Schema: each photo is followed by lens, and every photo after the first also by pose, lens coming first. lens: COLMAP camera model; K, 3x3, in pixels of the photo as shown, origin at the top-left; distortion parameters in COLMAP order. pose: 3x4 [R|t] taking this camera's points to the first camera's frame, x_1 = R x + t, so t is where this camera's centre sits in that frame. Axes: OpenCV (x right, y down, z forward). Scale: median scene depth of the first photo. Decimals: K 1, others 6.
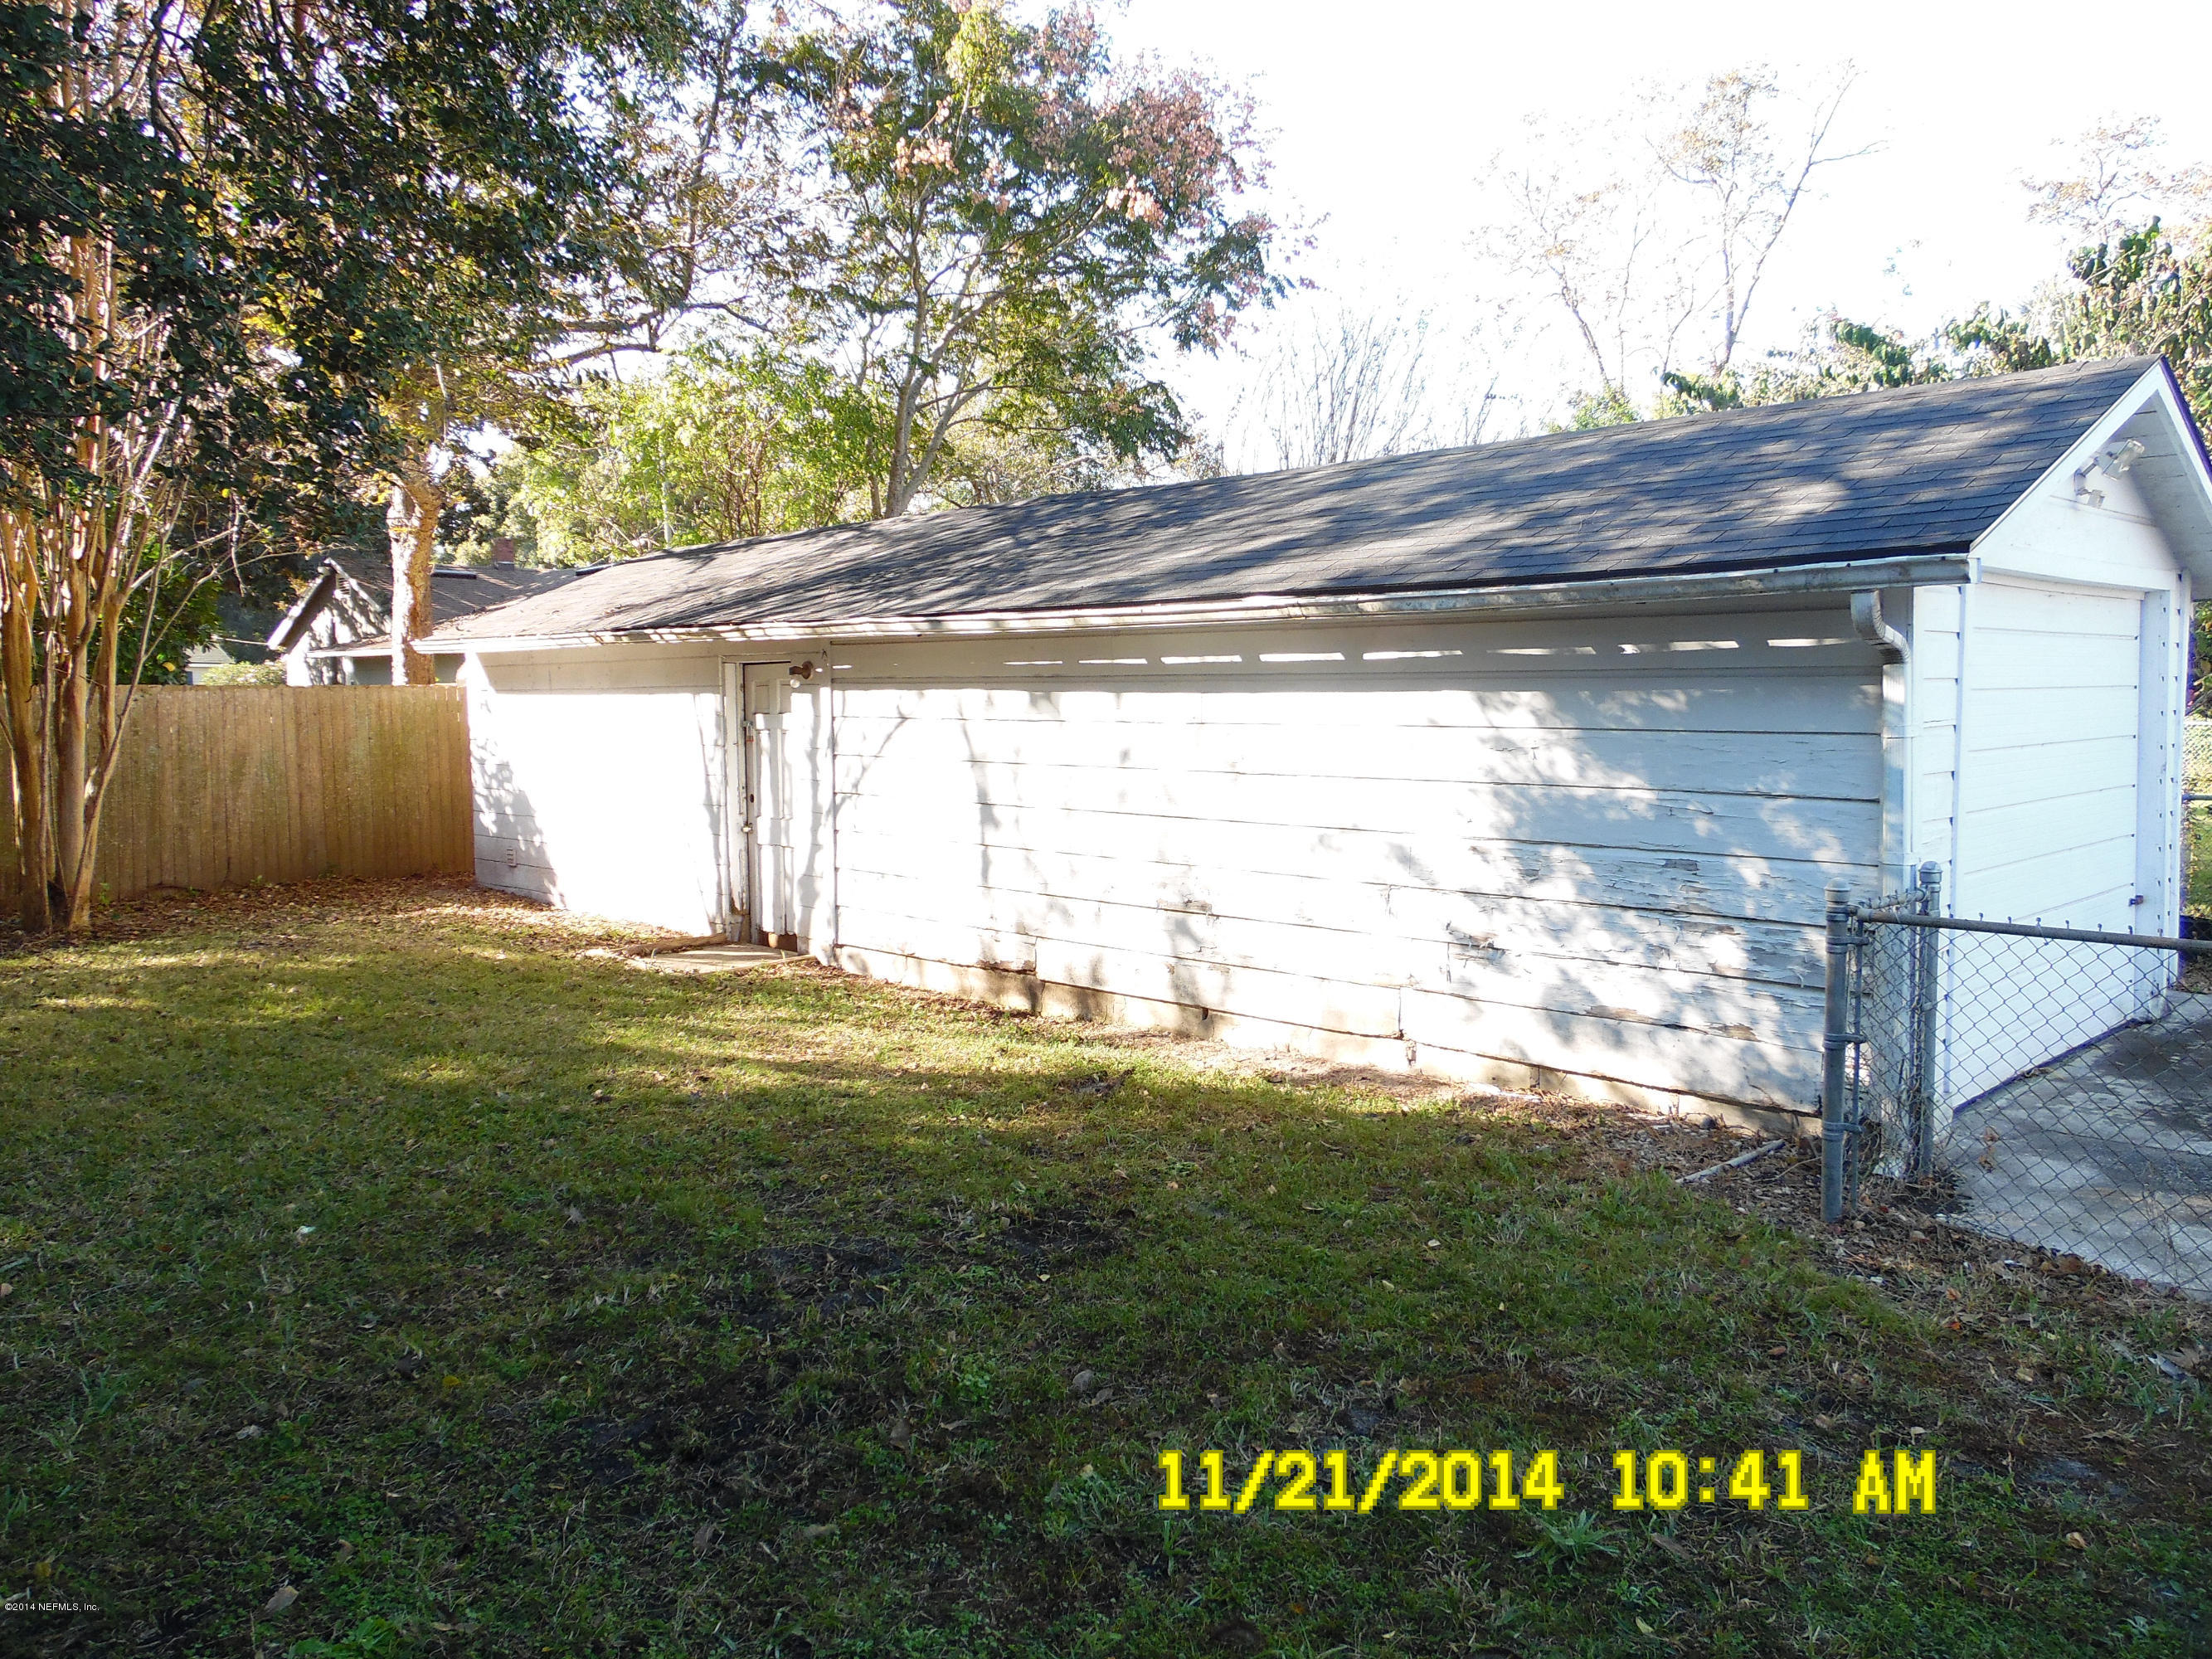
lens RADIAL K [[1654.4, 0, 1117.0], [0, 1654.4, 820.4], [0, 0, 1]] dist [-0.020682, 0.044622]
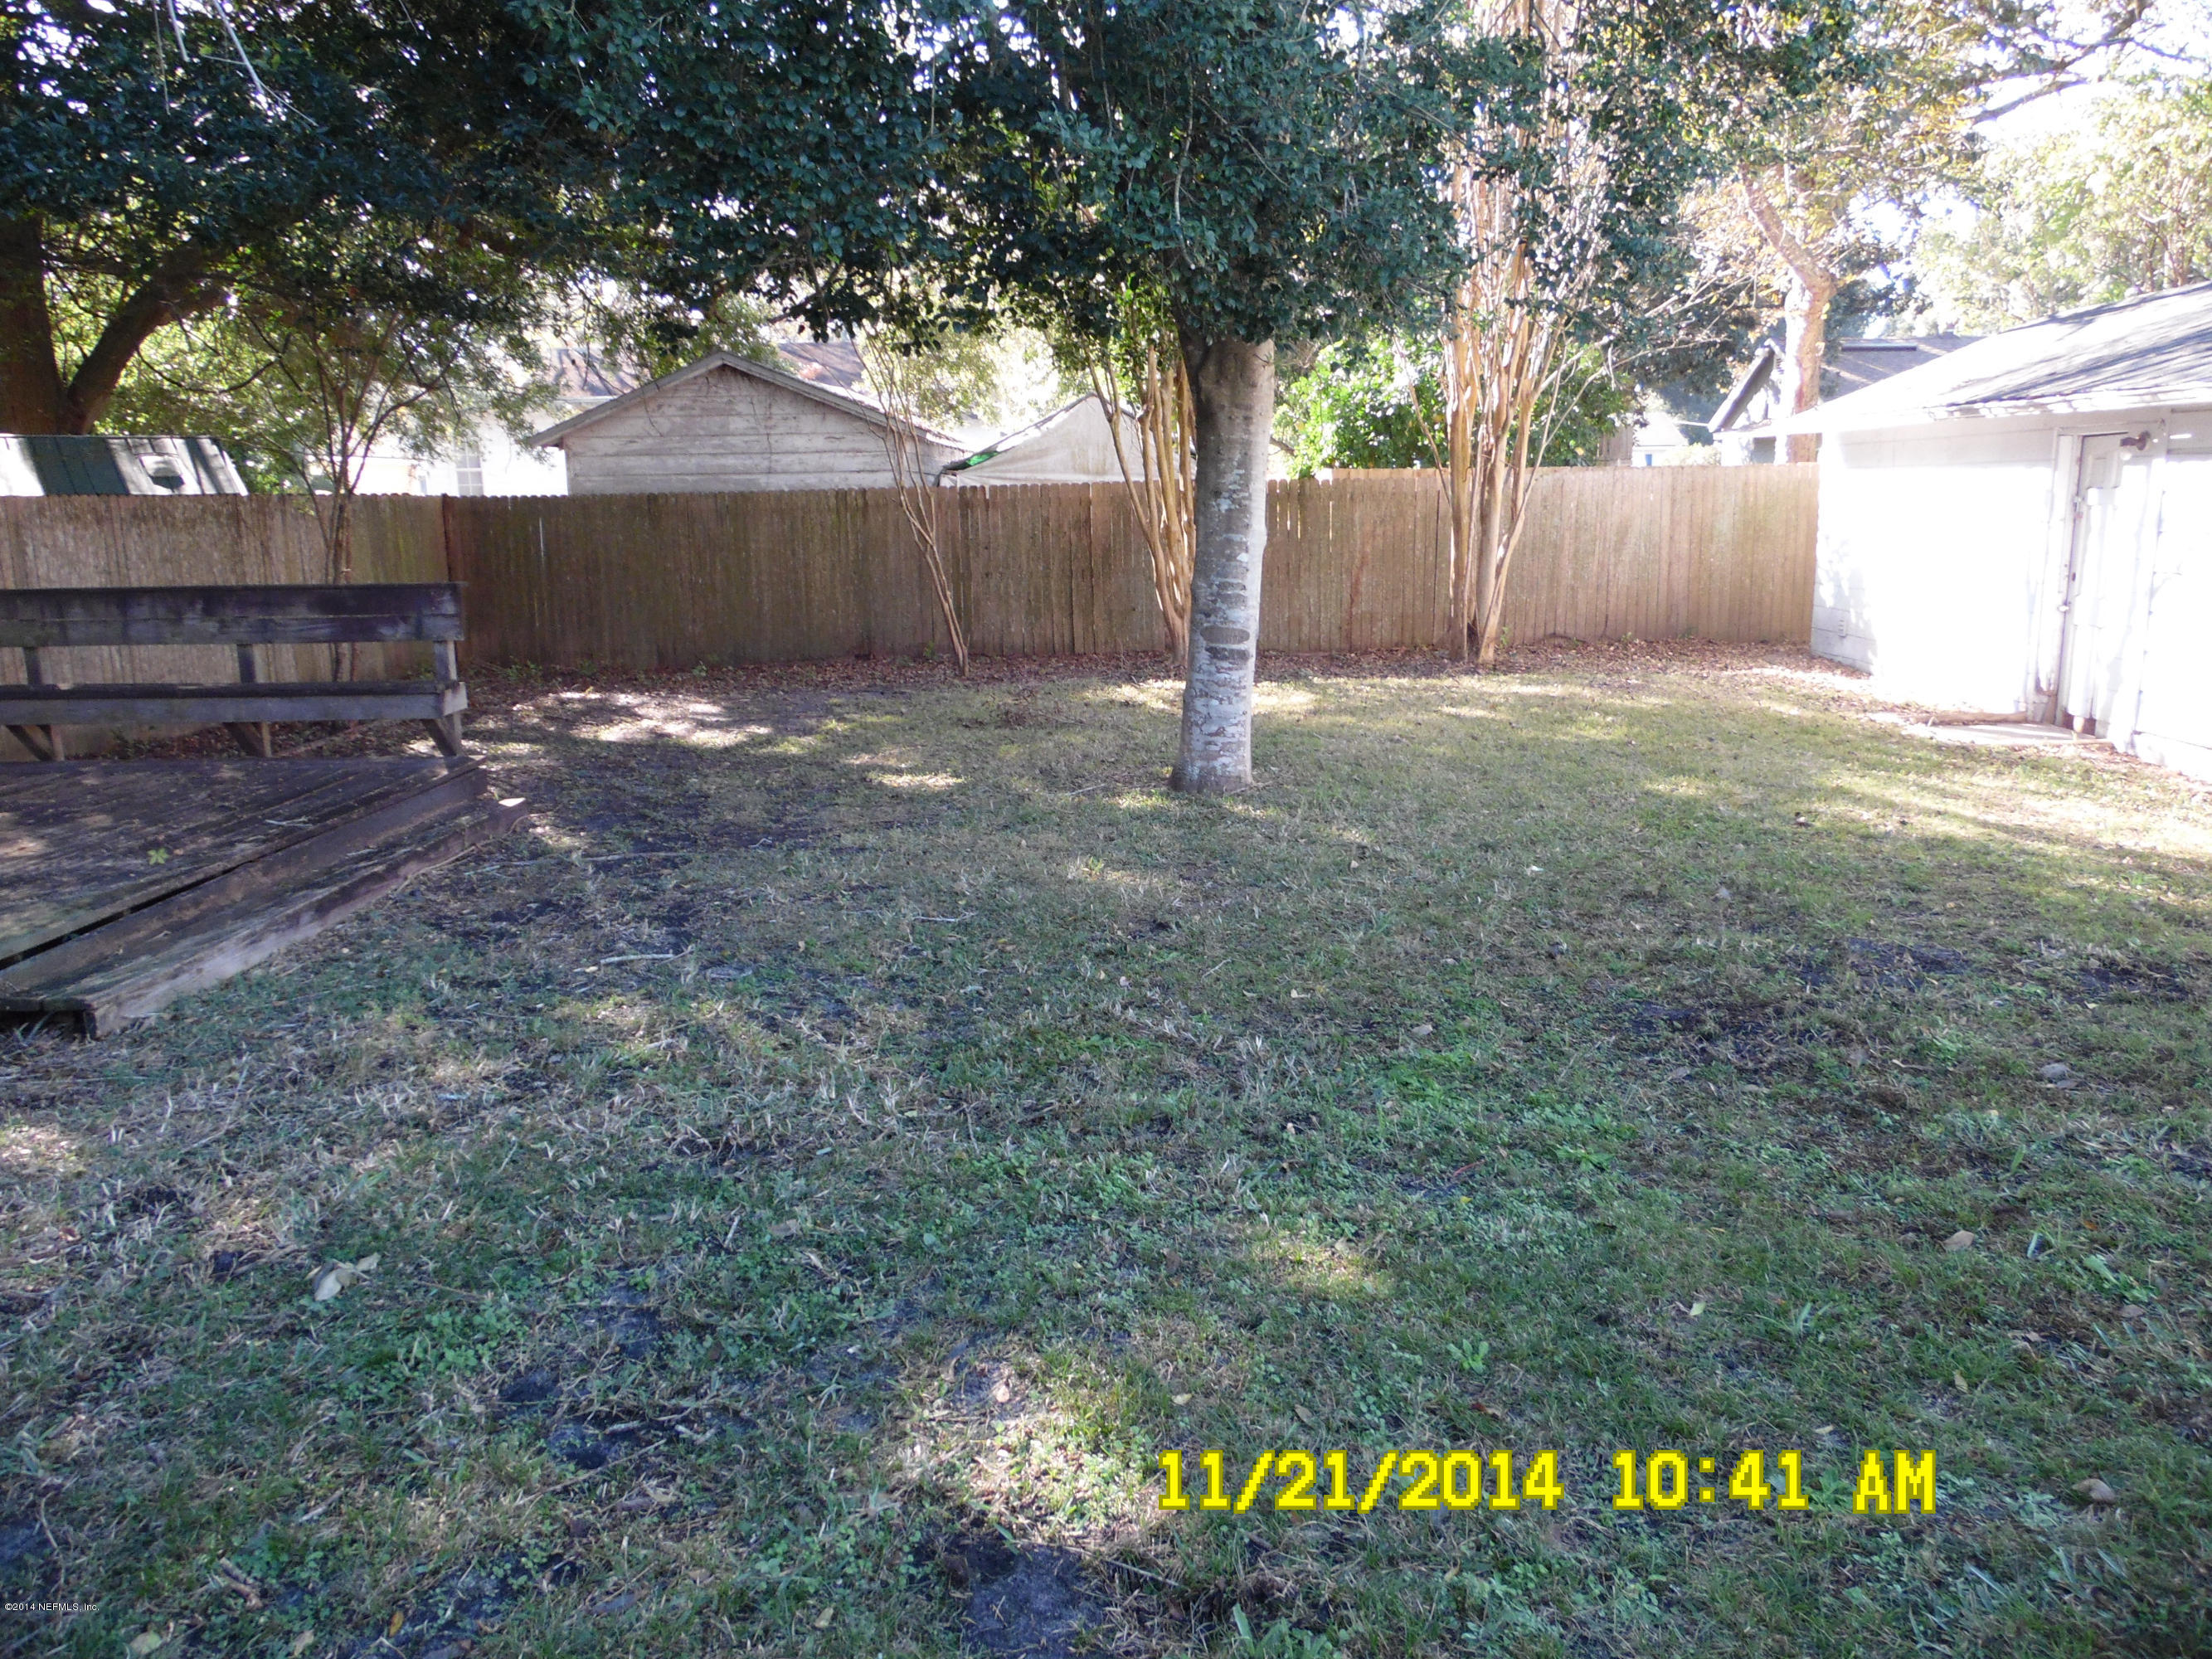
lens RADIAL K [[1654.4, 0, 1099.8], [0, 1654.4, 830.4], [0, 0, 1]] dist [-0.020682, 0.044622]
pose [[0.672827, 0.145447, -0.725361, 0.131357], [-0.045103, 0.986724, 0.156018, 0.008805], [0.738424, -0.072257, 0.670455, -0.097314]]
